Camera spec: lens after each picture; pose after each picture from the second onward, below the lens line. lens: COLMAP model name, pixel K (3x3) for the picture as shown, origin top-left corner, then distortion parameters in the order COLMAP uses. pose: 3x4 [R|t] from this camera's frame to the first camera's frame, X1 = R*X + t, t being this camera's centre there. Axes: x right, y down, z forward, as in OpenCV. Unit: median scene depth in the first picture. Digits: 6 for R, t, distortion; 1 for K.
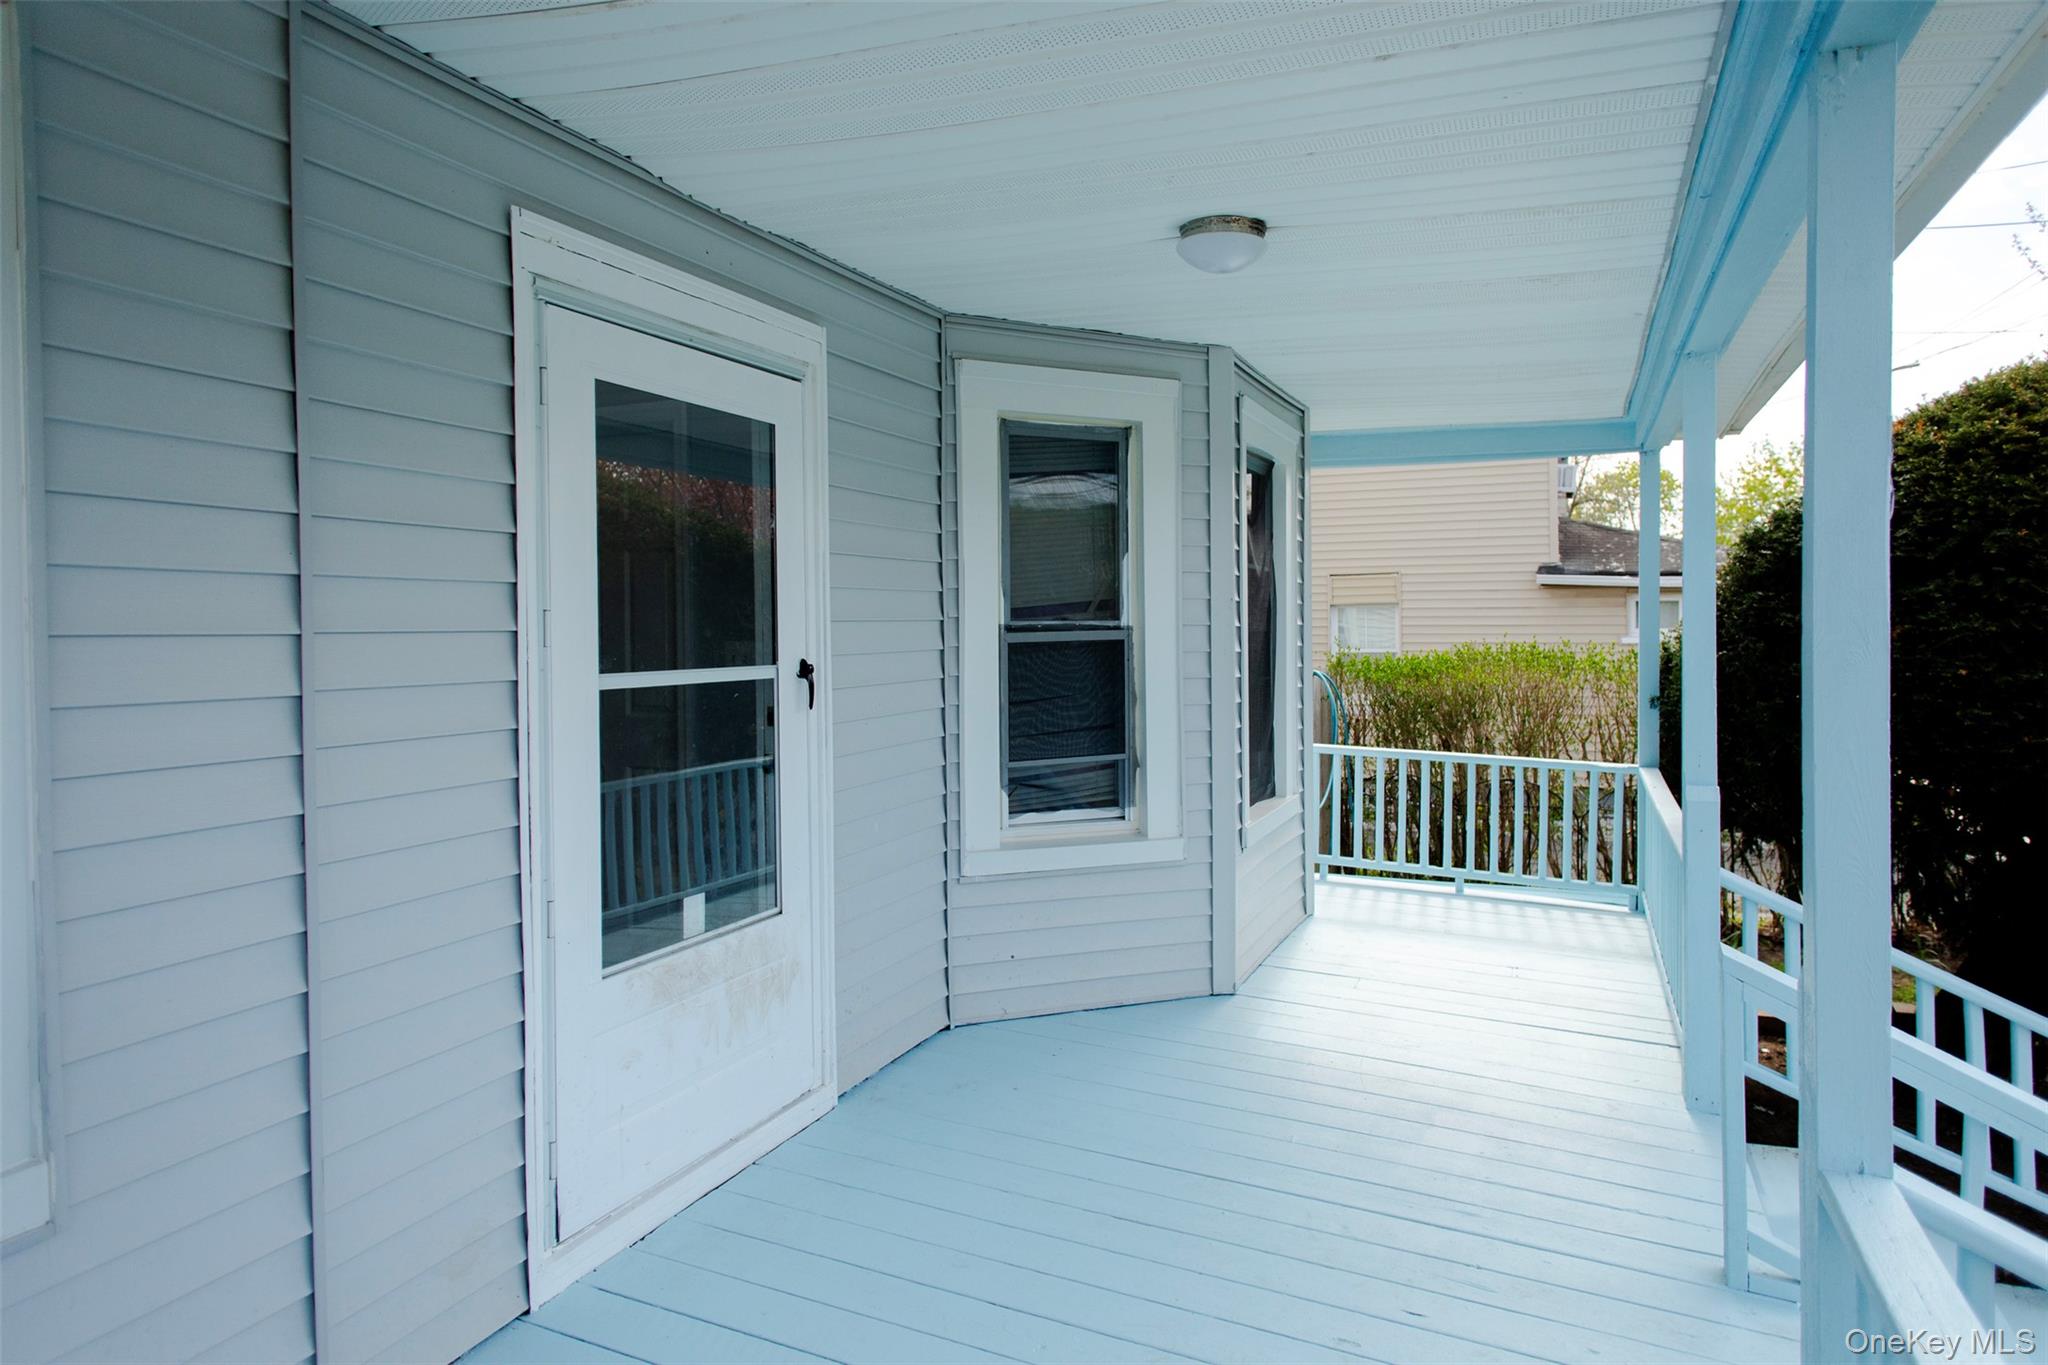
lens RADIAL K [[1155.4, 0, 1034.1], [0, 1155.4, 647.5], [0, 0, 1]] dist [0.001874, 0.000996]
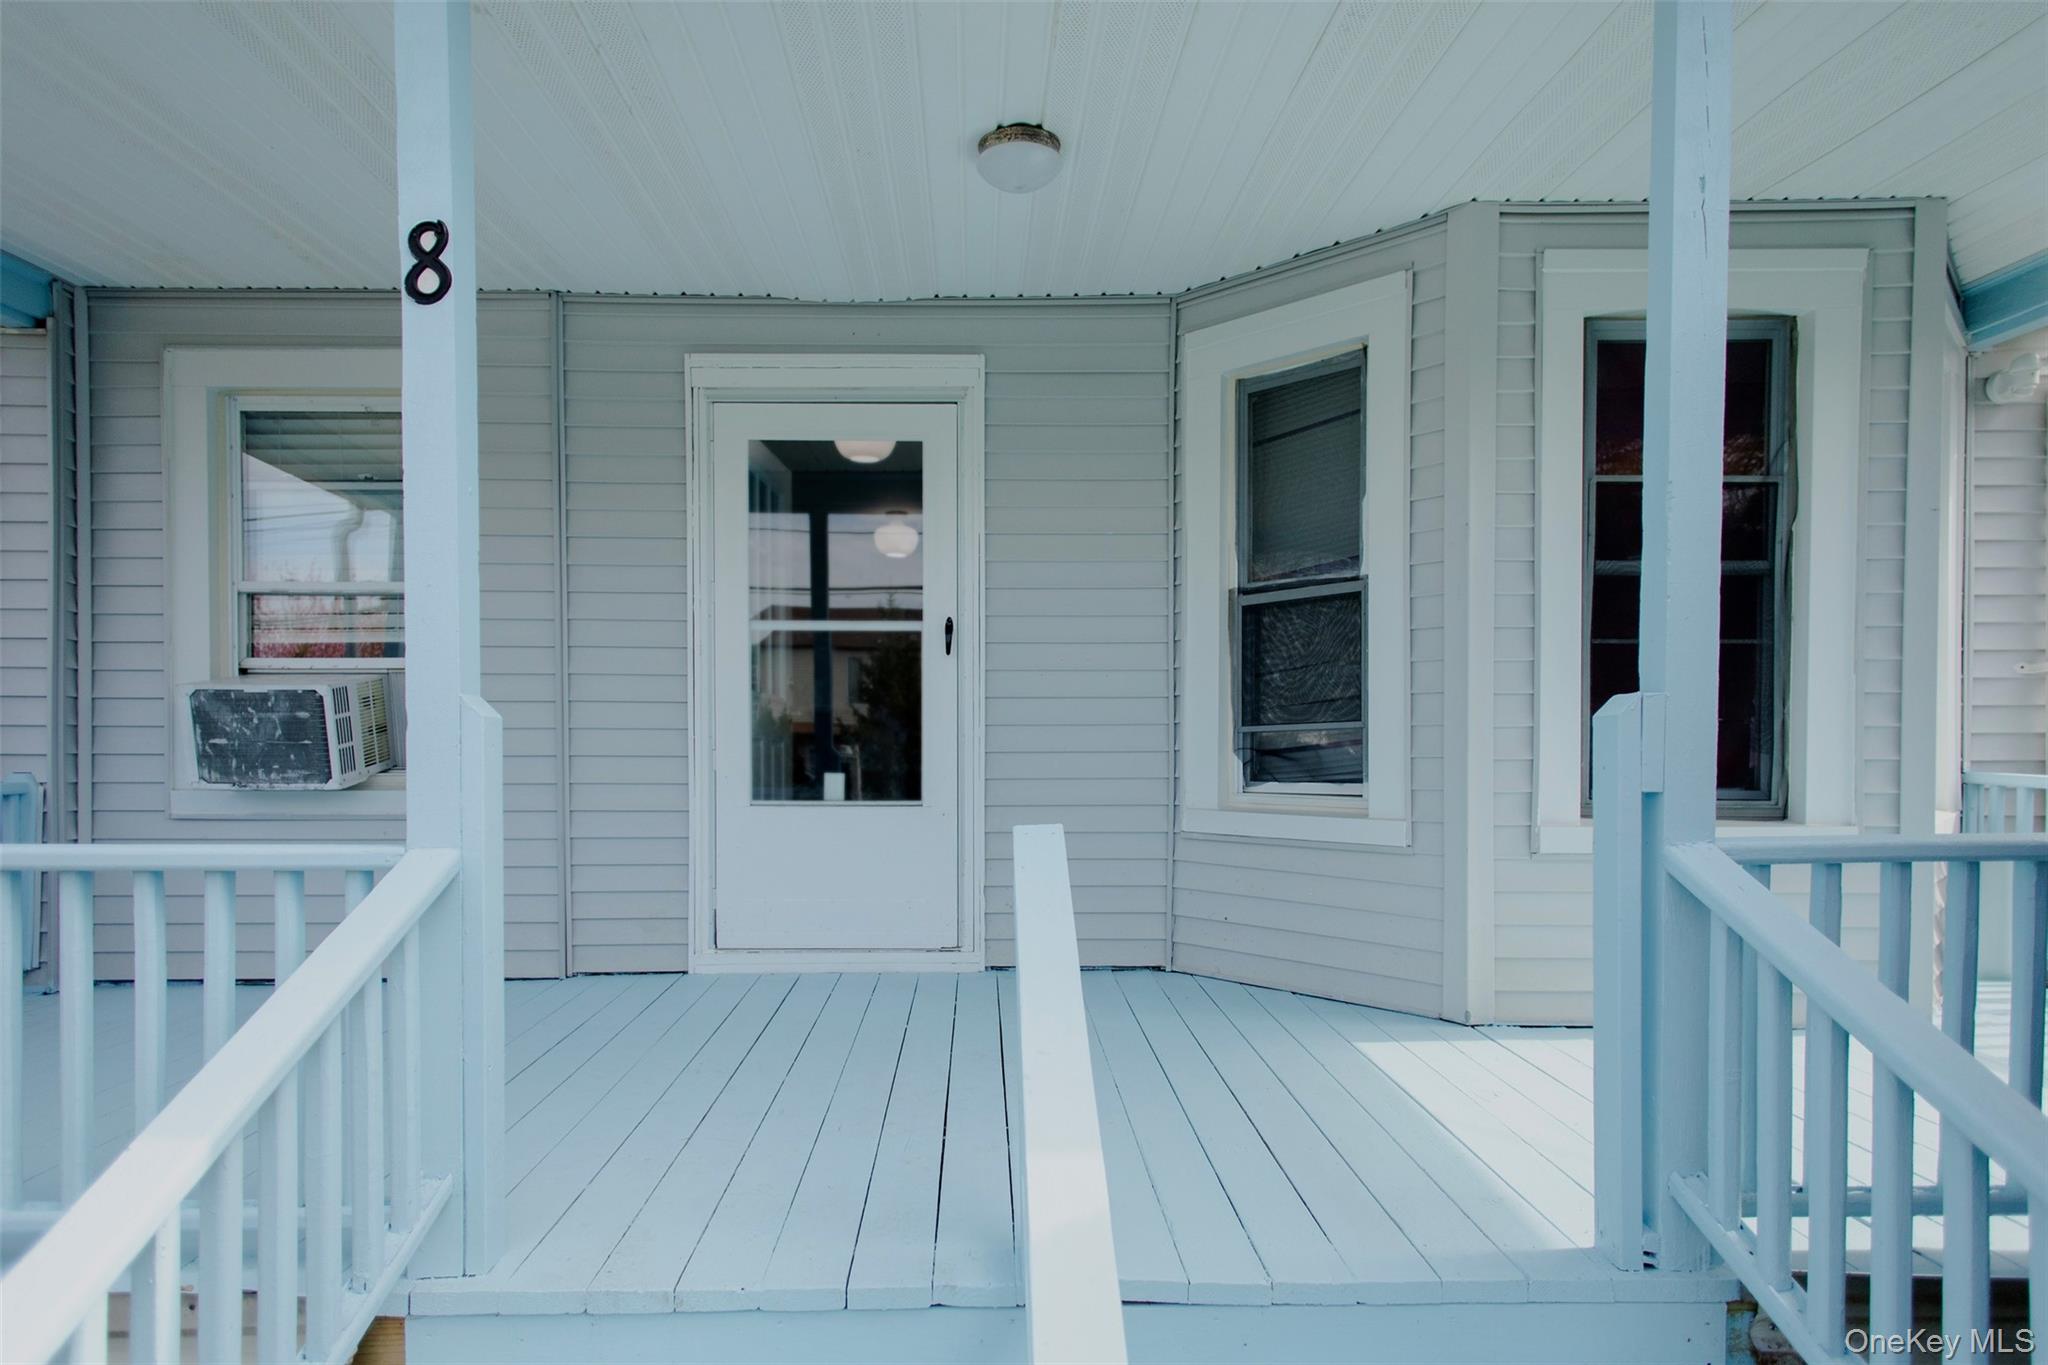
lens RADIAL K [[1170.6, 0, 980.1], [0, 1170.6, 765.4], [0, 0, 1]] dist [0.019462, -0.000143]
pose [[0.427752, 0.015259, -0.903768, 0.798354], [-0.019037, 0.999788, 0.007869, 0.130464], [0.903696, 0.013839, 0.427951, 0.373755]]
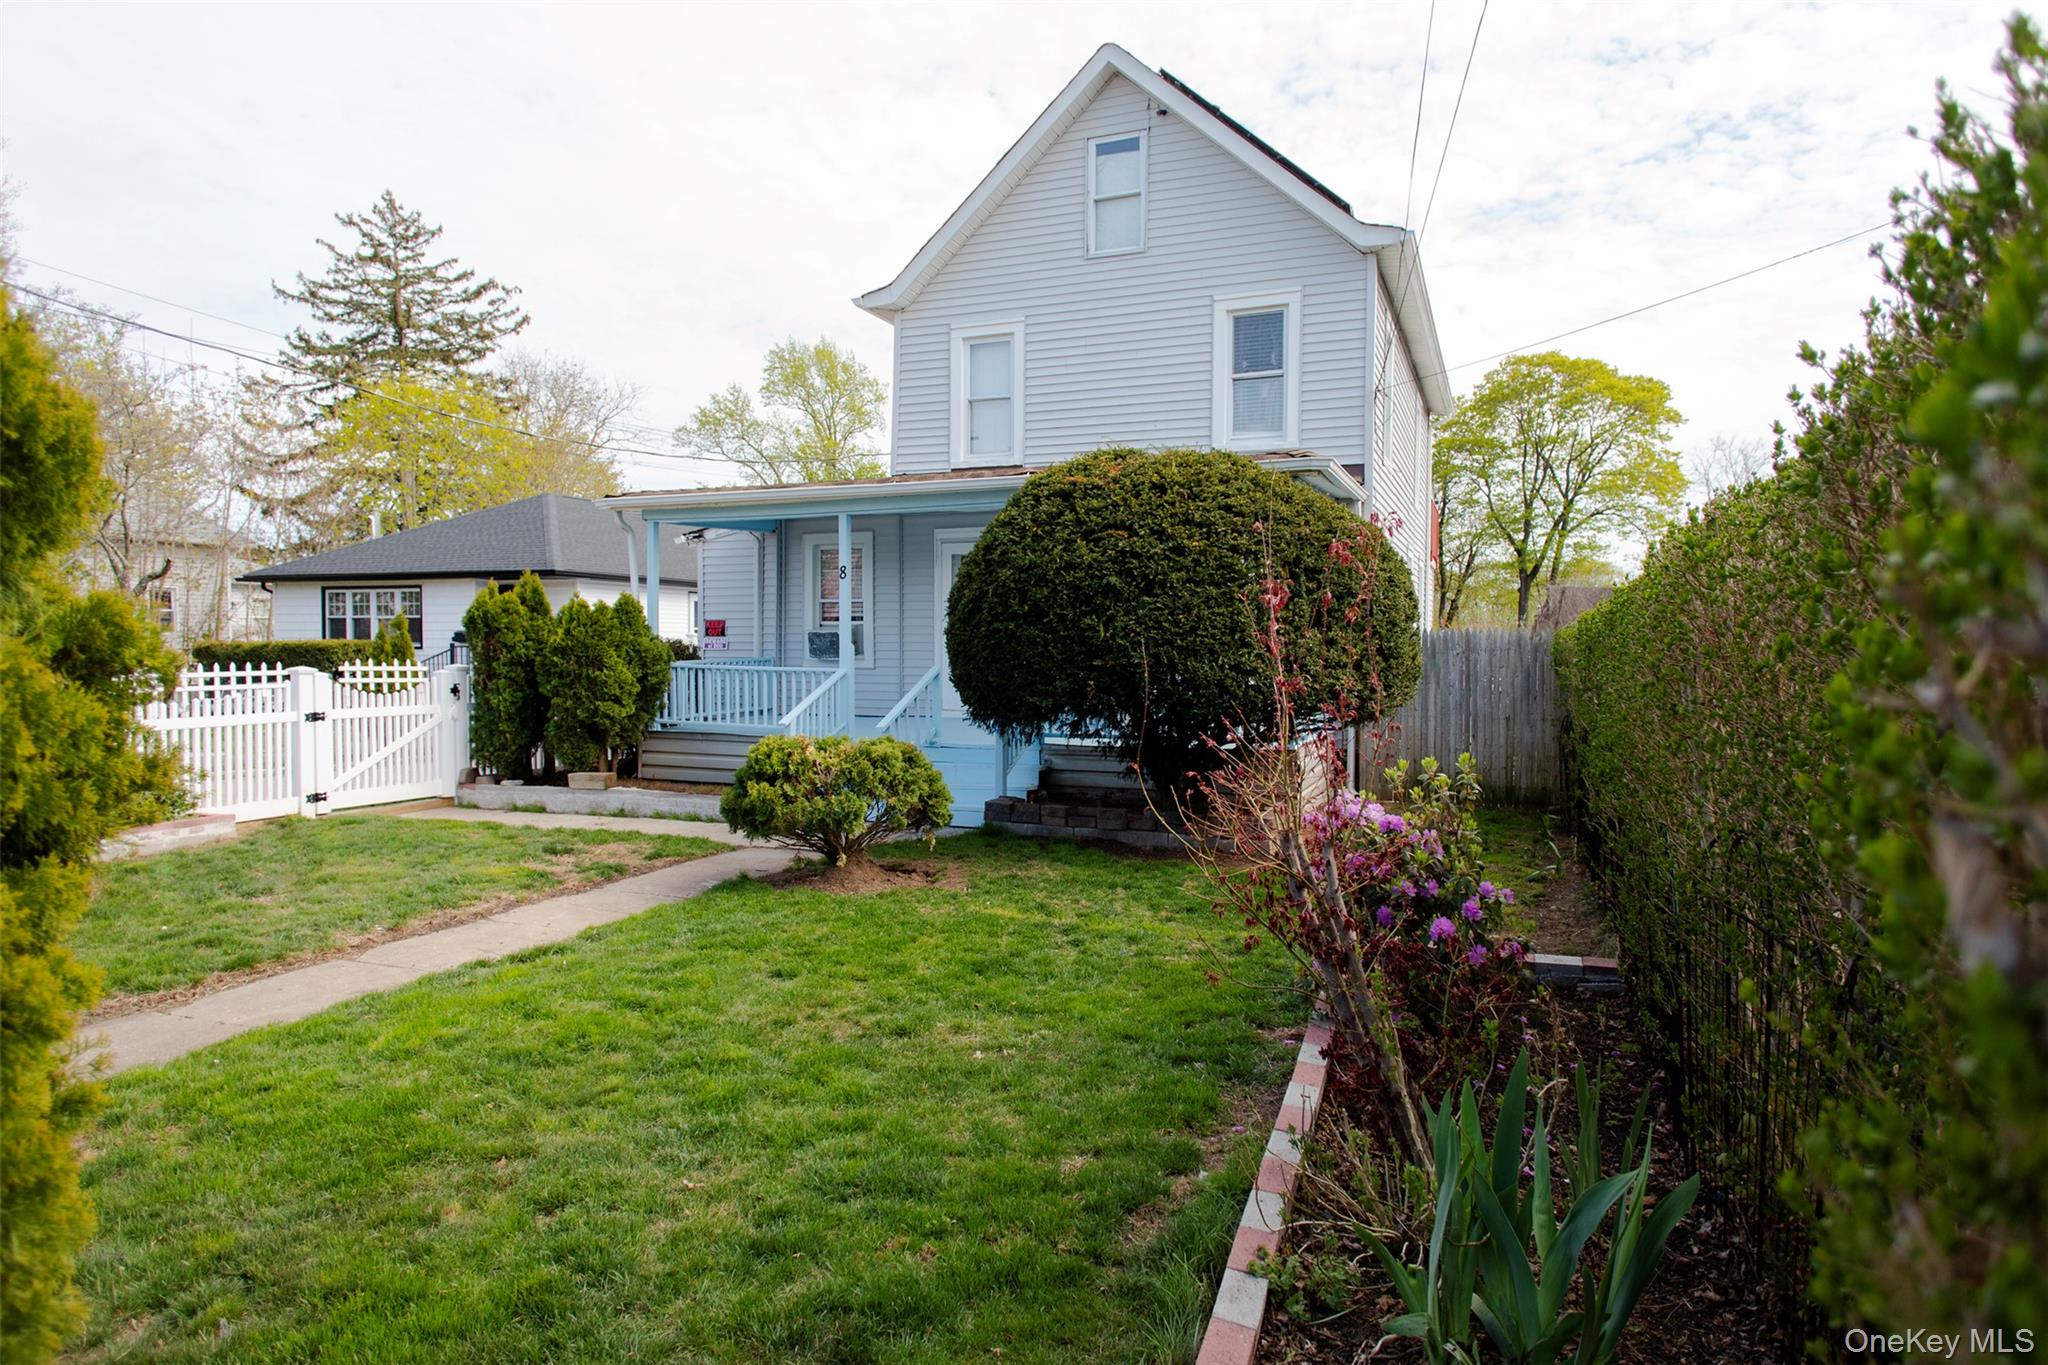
lens RADIAL K [[1150.5, 0, 1024.0], [0, 1150.5, 682.5], [0, 0, 1]] dist [0.003754, 0.000286]
pose [[0.043531, 0.042764, -0.998136, 3.128123], [-0.023695, 0.998847, 0.041761, 0.080177], [0.998771, 0.021833, 0.044495, 0.698916]]
